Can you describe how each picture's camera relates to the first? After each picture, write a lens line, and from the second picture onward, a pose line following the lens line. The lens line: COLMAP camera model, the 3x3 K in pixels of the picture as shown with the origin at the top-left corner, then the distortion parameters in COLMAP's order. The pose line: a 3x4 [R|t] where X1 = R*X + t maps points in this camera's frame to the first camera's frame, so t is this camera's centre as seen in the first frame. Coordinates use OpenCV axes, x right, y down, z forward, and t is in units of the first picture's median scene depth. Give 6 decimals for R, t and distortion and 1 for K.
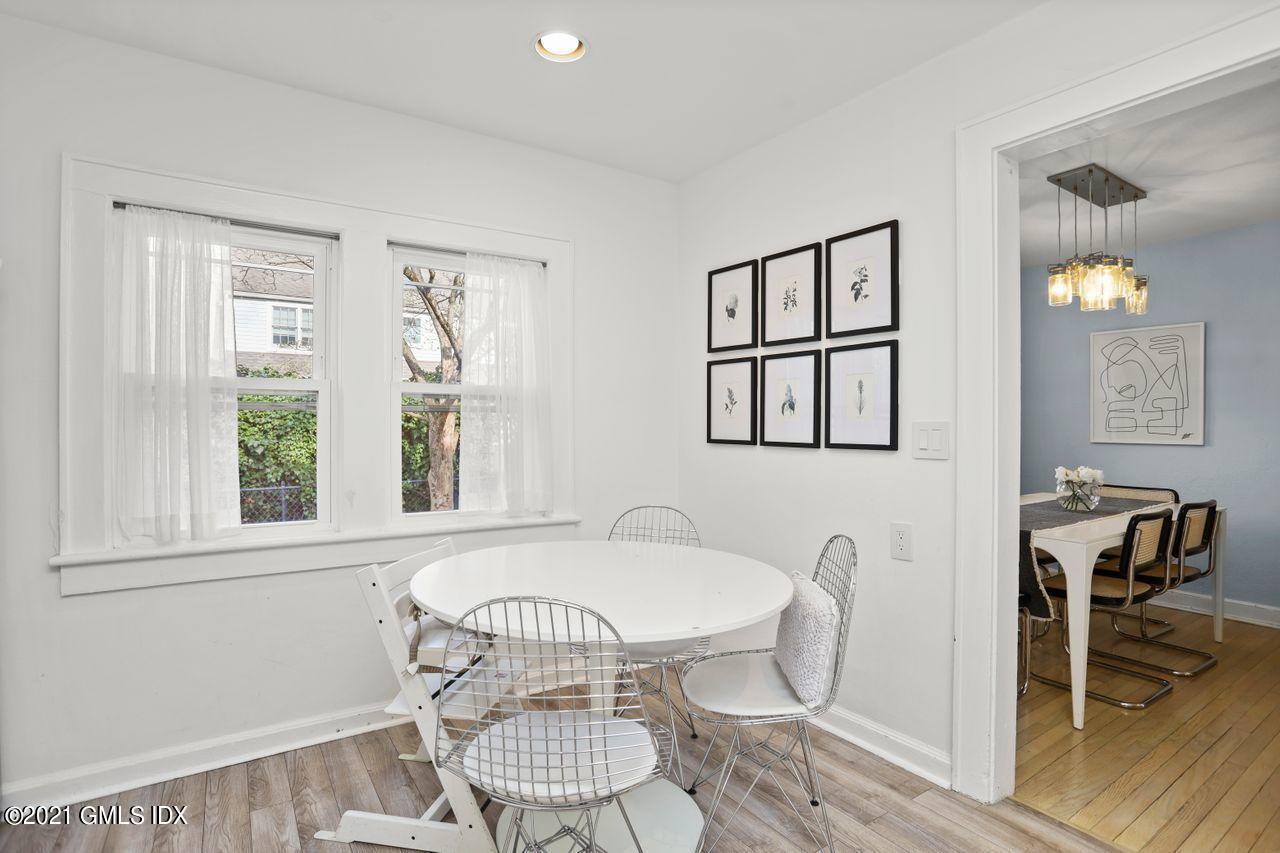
lens RADIAL K [[620.9, 0, 651.3], [0, 620.9, 422.0], [0, 0, 1]] dist [-0.005077, 0.000412]
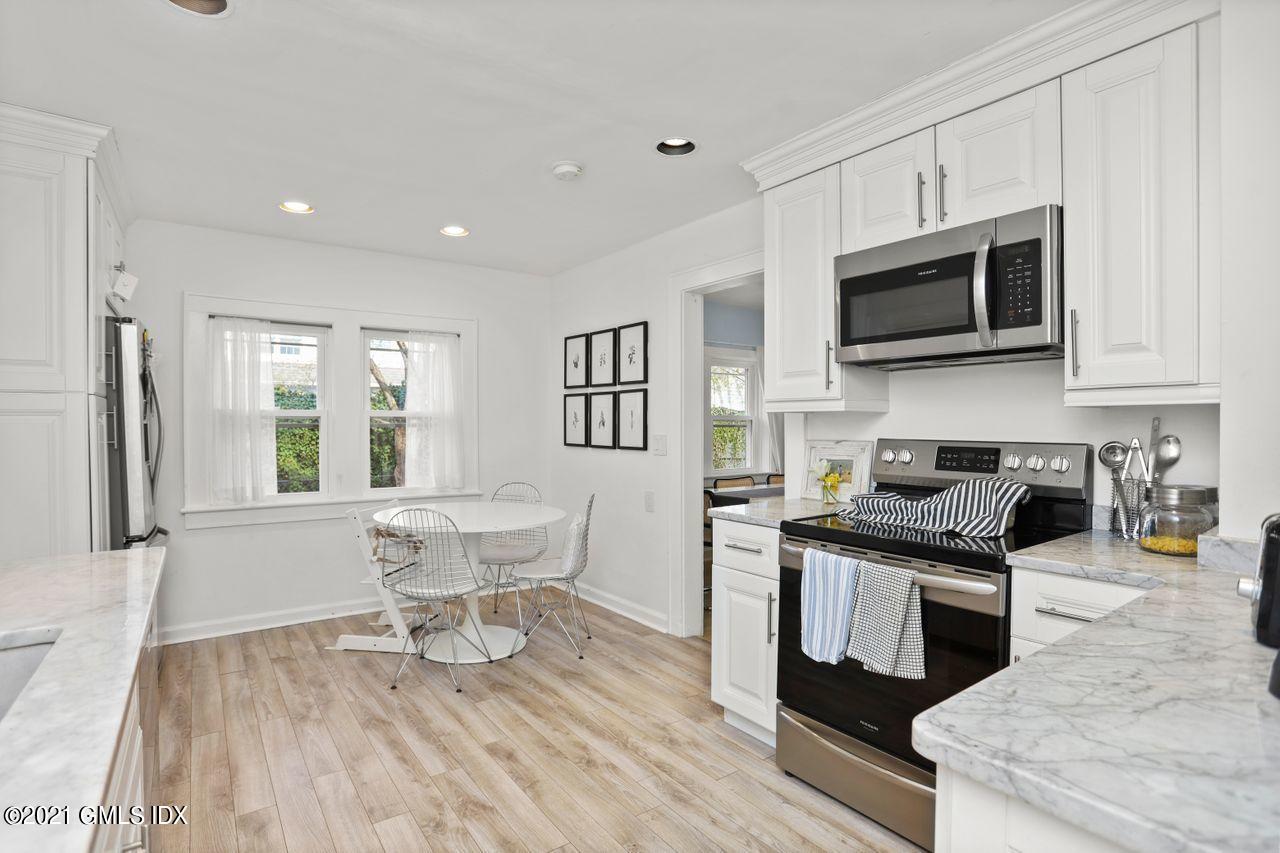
lens RADIAL K [[620.9, 0, 634.9], [0, 620.9, 427.0], [0, 0, 1]] dist [-0.005077, 0.000412]
pose [[0.999966, -0.002058, 0.007983, 0.320070], [0.001972, 0.999940, 0.010813, -0.037944], [-0.008005, -0.010797, 0.999910, -0.725407]]
